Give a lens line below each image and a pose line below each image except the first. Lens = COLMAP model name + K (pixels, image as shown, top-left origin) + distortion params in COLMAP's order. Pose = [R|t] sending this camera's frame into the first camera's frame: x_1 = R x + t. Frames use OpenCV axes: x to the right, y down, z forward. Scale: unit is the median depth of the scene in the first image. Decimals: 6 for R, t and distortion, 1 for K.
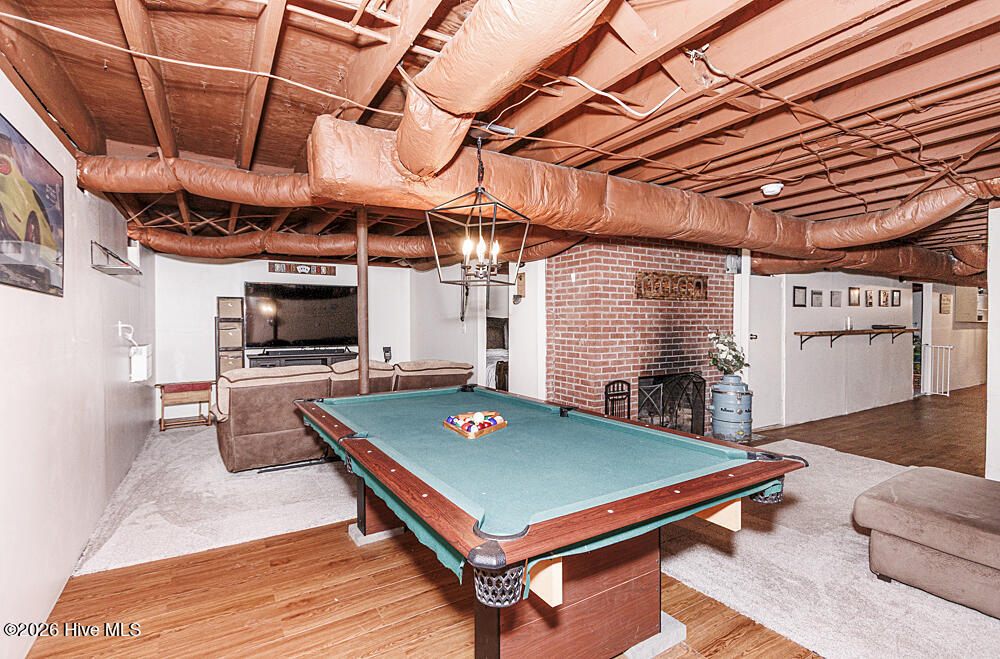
lens RADIAL K [[462.7, 0, 500.6], [0, 462.7, 324.6], [0, 0, 1]] dist [0.000525, 0.000004]
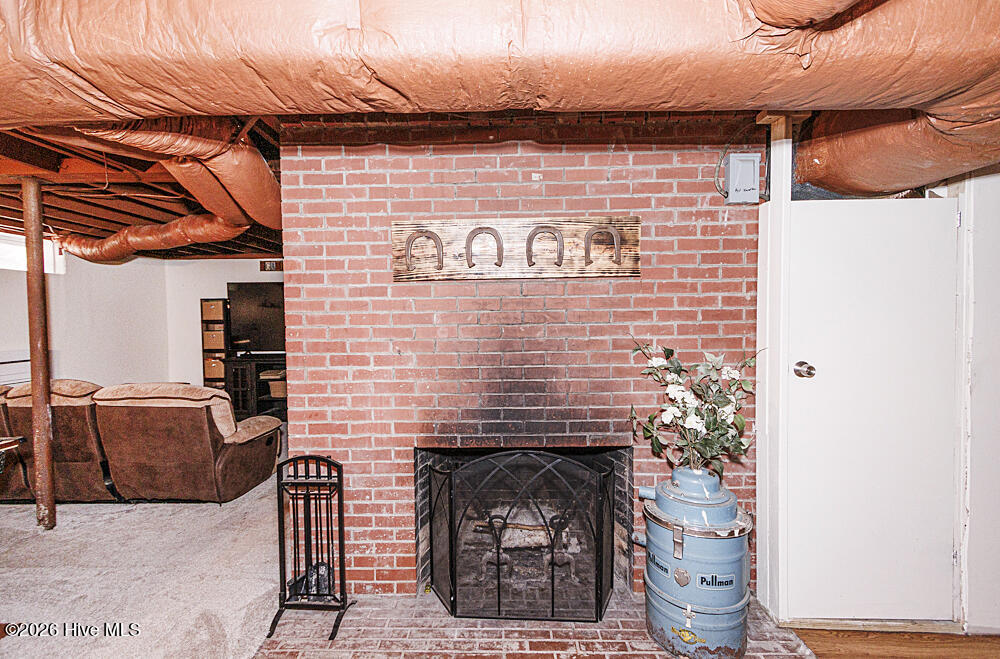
lens RADIAL K [[456.0, 0, 500.0], [0, 456.0, 329.5], [0, 0, 1]] dist [0.000794, 0.000118]
pose [[0.841866, 0.008028, -0.539627, 0.560217], [0.006493, 0.999666, 0.025001, -0.016510], [0.539648, -0.024551, 0.841533, 0.594374]]
